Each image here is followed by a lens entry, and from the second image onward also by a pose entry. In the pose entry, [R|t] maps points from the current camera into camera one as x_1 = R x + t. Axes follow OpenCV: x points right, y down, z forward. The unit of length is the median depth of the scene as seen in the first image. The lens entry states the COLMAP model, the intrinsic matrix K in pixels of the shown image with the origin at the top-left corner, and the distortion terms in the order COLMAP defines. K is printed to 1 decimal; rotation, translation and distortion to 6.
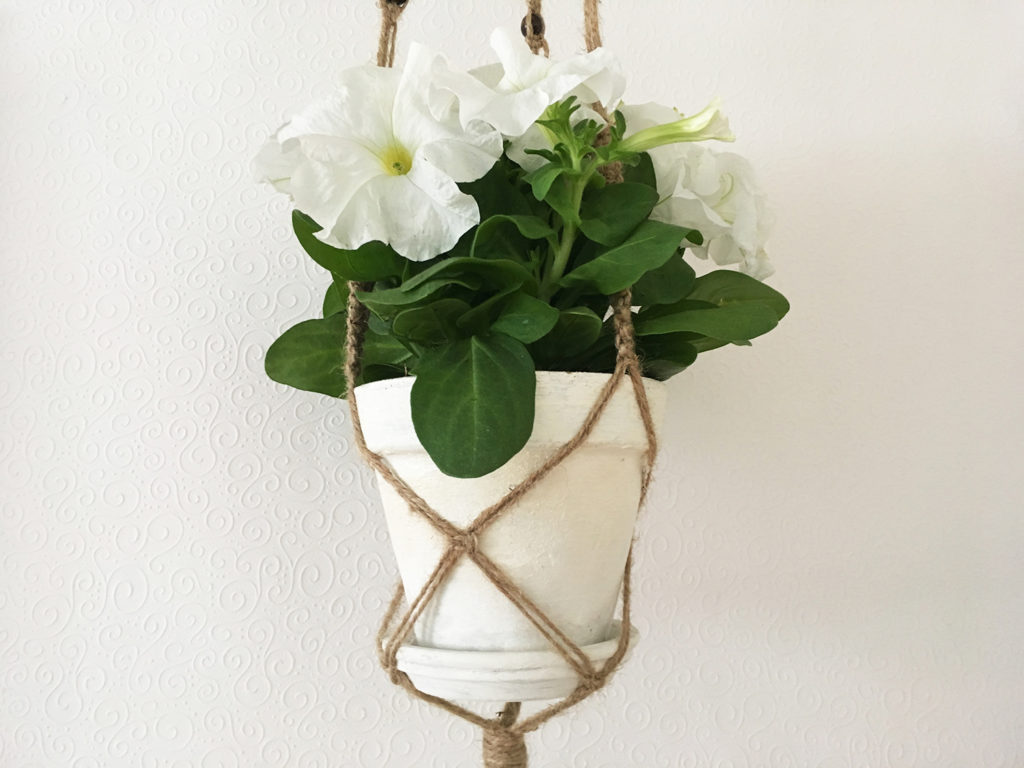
lens RADIAL K [[881.9, 0, 512.1], [0, 881.9, 385.7], [0, 0, 1]] dist [0.062176, -0.082265]
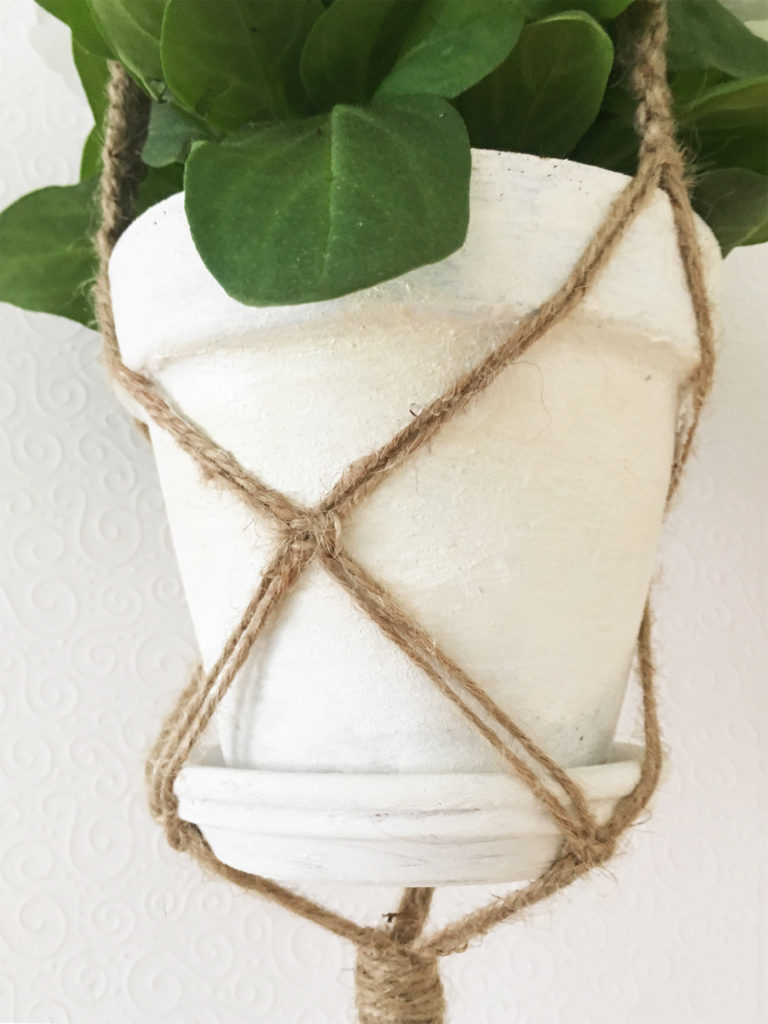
lens RADIAL K [[955.0, 0, 381.1], [0, 955.0, 516.2], [0, 0, 1]] dist [0.045080, 0.000000]
pose [[0.999492, 0.003242, -0.031708, -0.002514], [-0.004799, 0.998779, -0.049160, 0.188134], [0.031510, 0.049287, 0.998287, 0.490562]]
